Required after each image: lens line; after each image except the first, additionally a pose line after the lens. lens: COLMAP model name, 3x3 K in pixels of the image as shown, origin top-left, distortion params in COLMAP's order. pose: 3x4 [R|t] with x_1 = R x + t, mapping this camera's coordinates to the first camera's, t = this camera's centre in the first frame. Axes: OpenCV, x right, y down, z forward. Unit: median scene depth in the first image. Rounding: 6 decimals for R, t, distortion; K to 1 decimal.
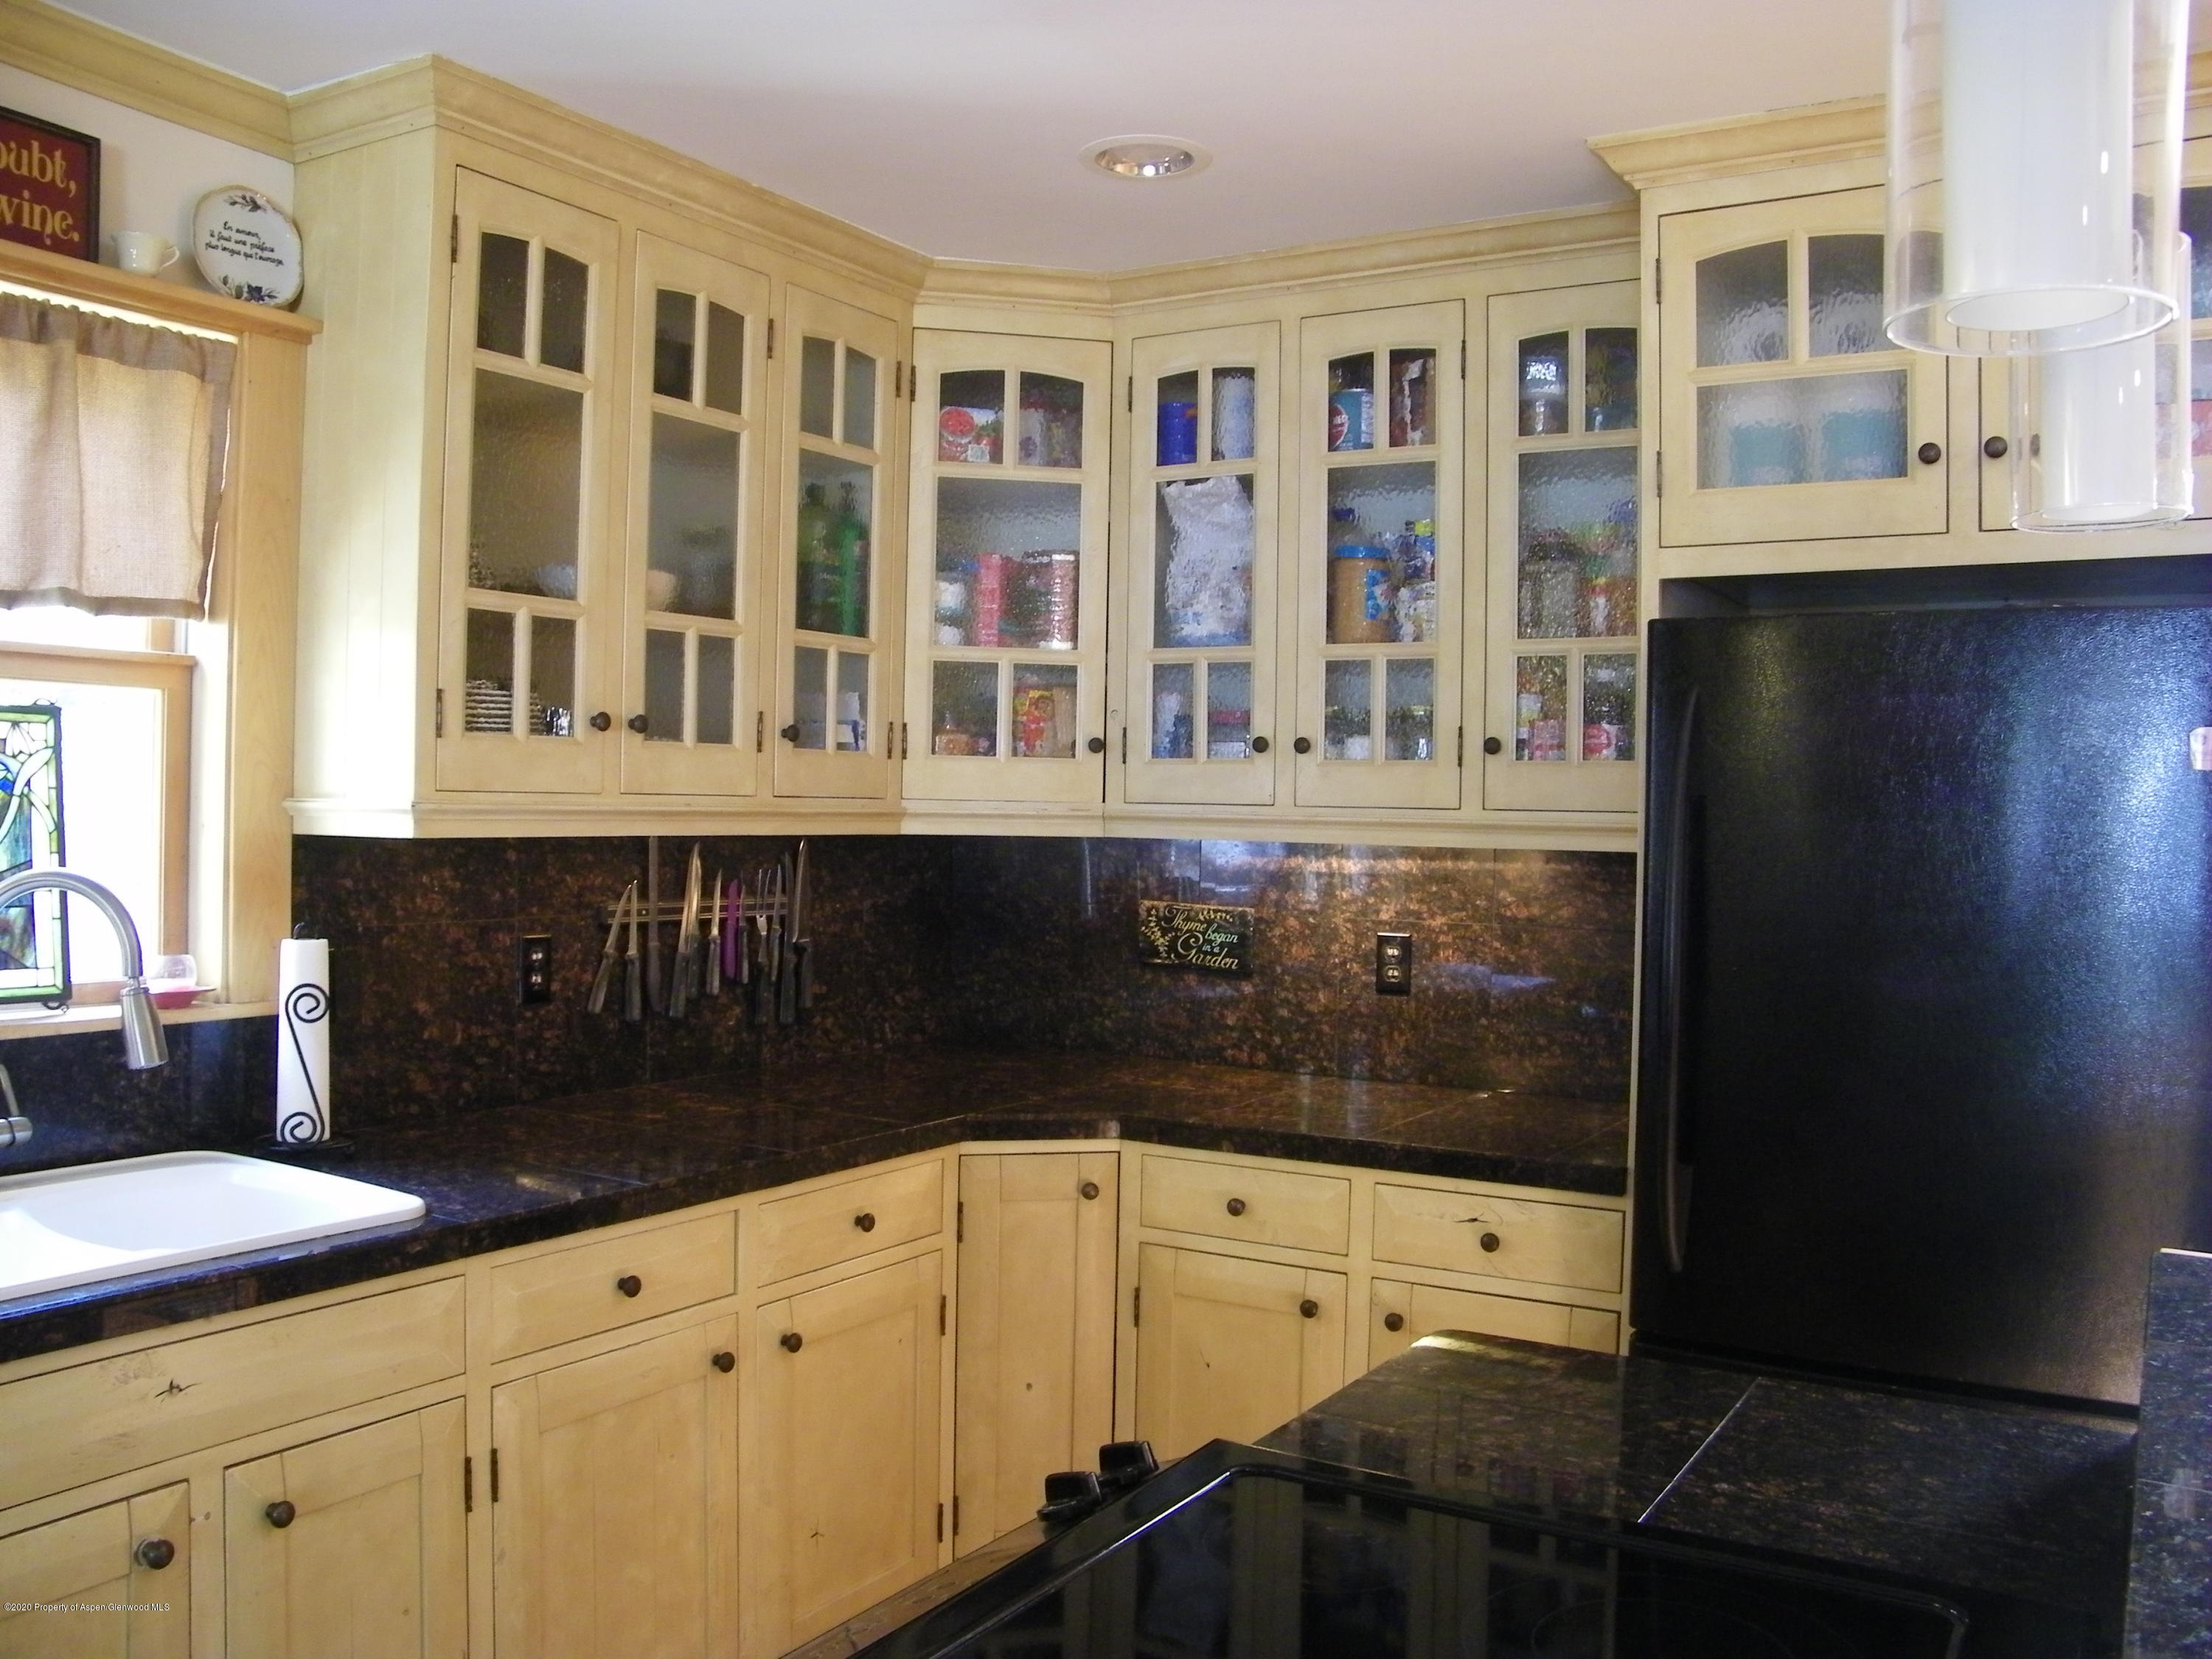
lens RADIAL K [[1857.3, 0, 1106.0], [0, 1857.3, 829.5], [0, 0, 1]] dist [-0.223198, 0.179539]
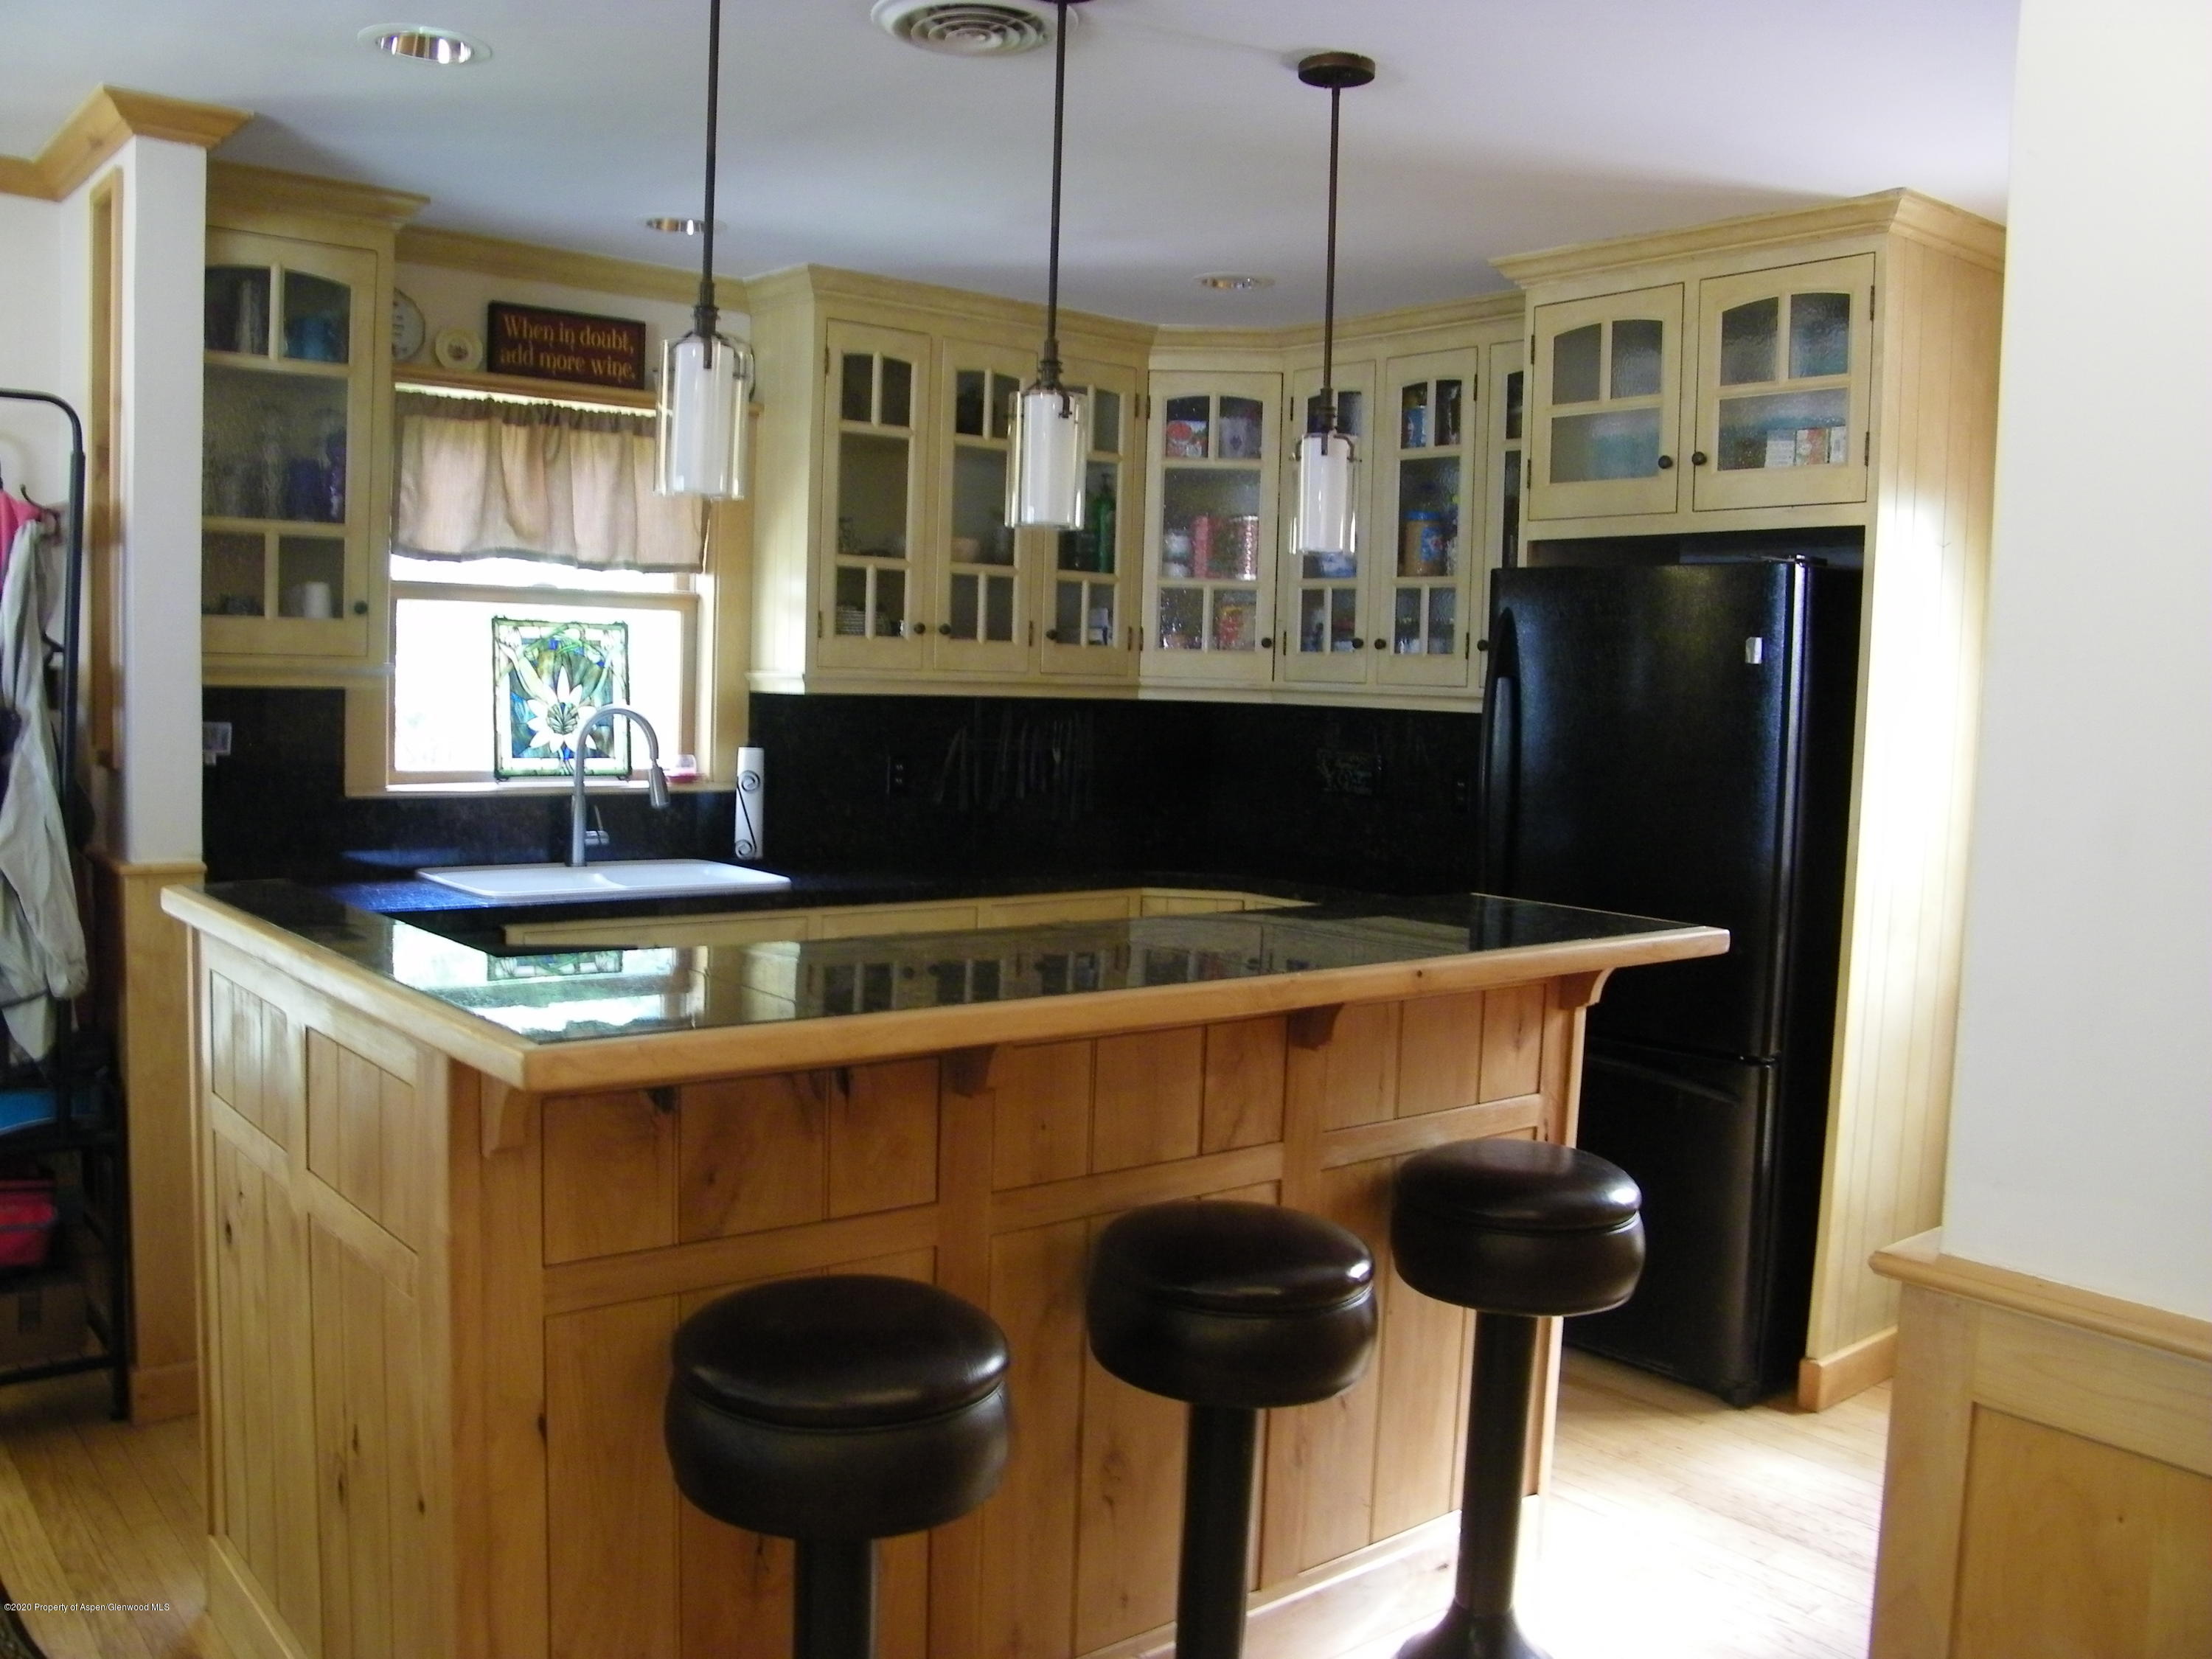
lens RADIAL K [[1857.3, 0, 1106.0], [0, 1857.3, 829.5], [0, 0, 1]] dist [-0.223198, 0.179539]
pose [[0.944988, 0.036686, -0.325040, 0.510741], [-0.016953, 0.997848, 0.063335, 0.018571], [0.326664, -0.054341, 0.943577, -0.665382]]
